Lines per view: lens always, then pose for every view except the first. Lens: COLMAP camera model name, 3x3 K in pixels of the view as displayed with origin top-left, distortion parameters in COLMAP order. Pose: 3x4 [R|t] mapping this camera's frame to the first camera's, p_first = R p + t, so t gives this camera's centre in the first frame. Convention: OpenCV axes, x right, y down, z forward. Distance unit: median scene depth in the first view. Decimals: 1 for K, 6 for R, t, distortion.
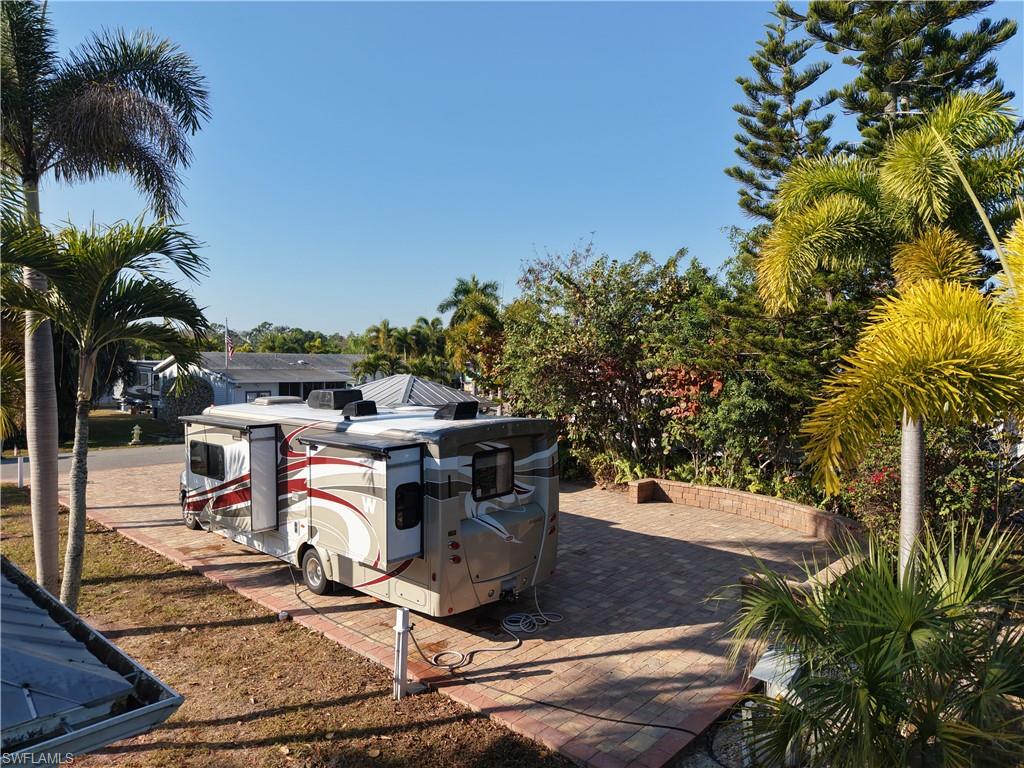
lens RADIAL K [[694.0, 0, 499.3], [0, 694.0, 374.3], [0, 0, 1]] dist [0.004449, -0.005810]
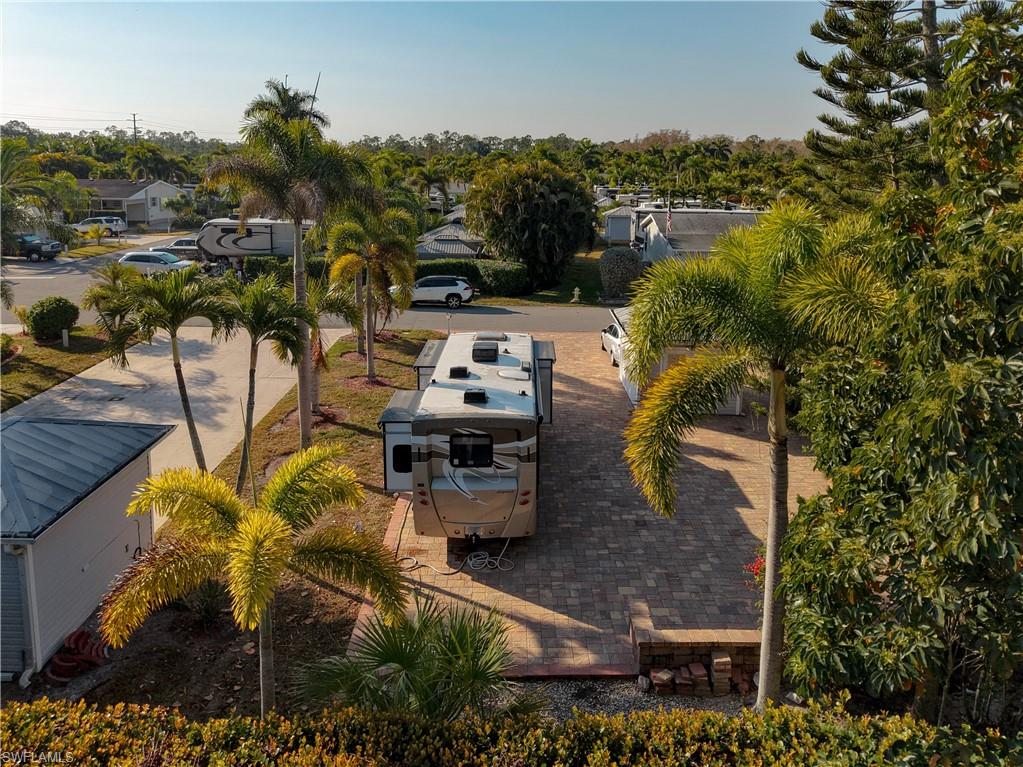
lens RADIAL K [[727.6, 0, 520.0], [0, 727.6, 268.5], [0, 0, 1]] dist [-0.000061, -0.006584]
pose [[0.688717, 0.114747, -0.715893, 0.968849], [-0.029110, 0.990977, 0.130835, -0.373912], [0.724446, -0.069268, 0.685843, 0.099819]]
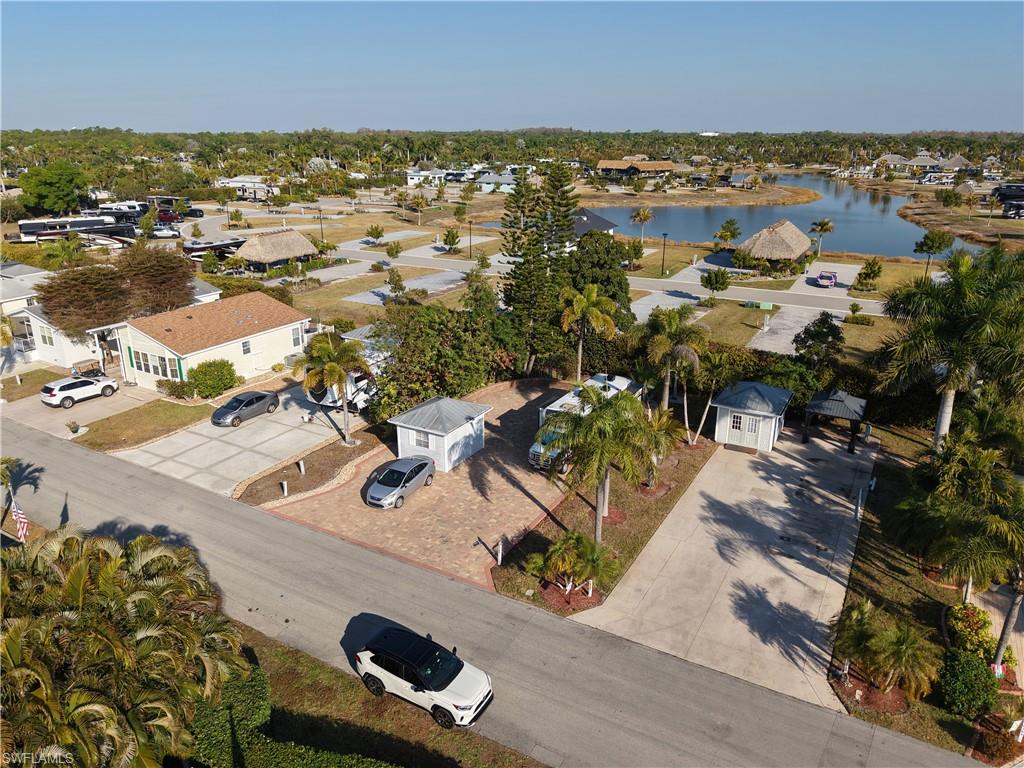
lens RADIAL K [[713.5, 0, 528.3], [0, 713.5, 383.6], [0, 0, 1]] dist [-0.012087, -0.004747]
pose [[-0.243019, -0.328701, 0.912632, -3.643525], [0.011853, 0.939760, 0.341628, -1.296469], [-0.969949, 0.093840, -0.224484, 2.348785]]
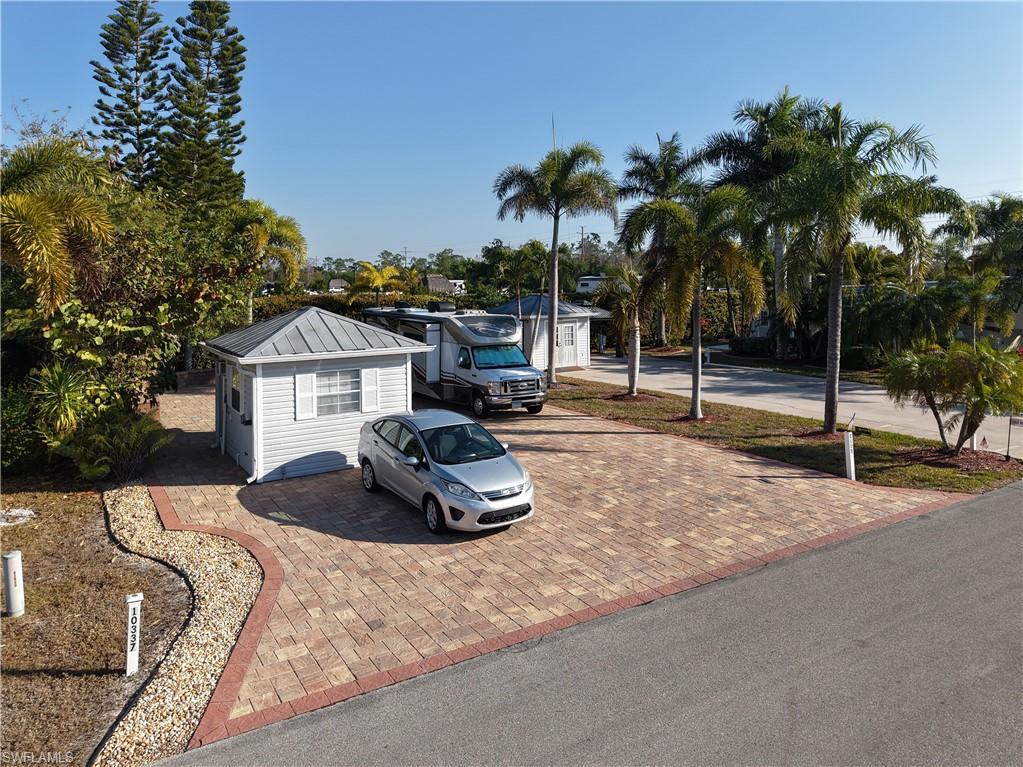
lens RADIAL K [[712.4, 0, 491.7], [0, 712.4, 279.9], [0, 0, 1]] dist [0.024884, -0.037420]
pose [[-0.963193, 0.006260, 0.268738, -1.044073], [0.011303, 0.999788, 0.017222, -0.075522], [-0.268573, 0.019626, -0.963059, 3.289805]]
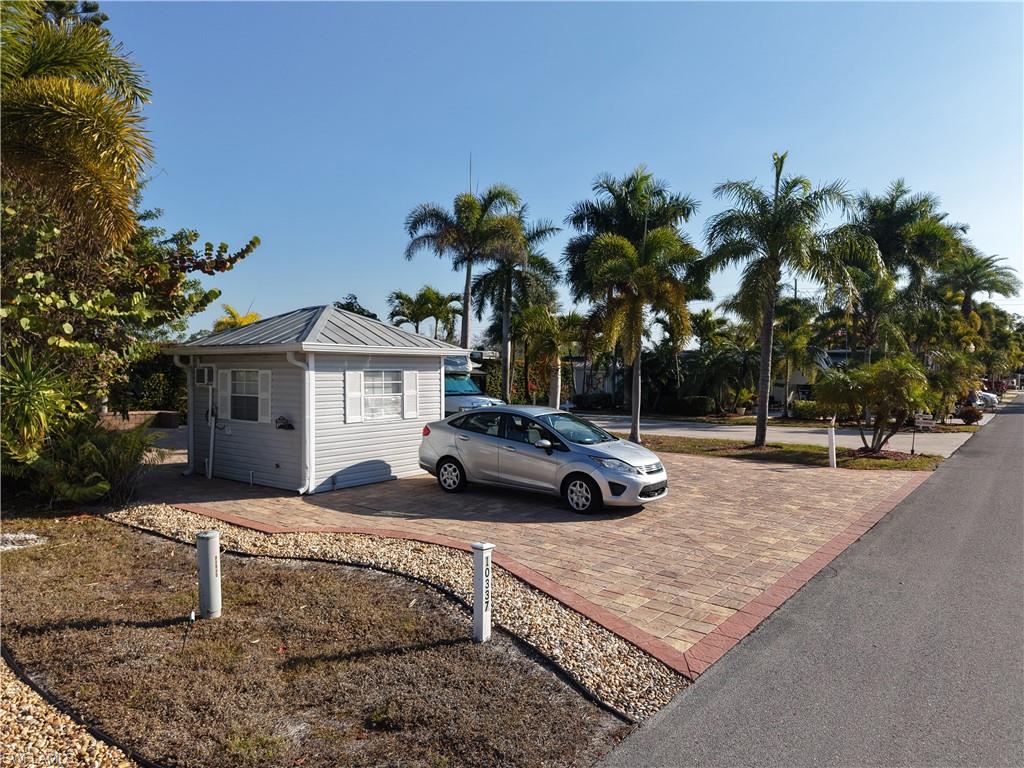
lens RADIAL K [[694.0, 0, 499.3], [0, 694.0, 374.3], [0, 0, 1]] dist [0.004449, -0.005810]
pose [[-0.996029, -0.010004, -0.088465, -0.502862], [-0.012149, 0.999644, 0.023742, 0.089322], [0.088196, 0.024723, -0.995796, 3.256132]]
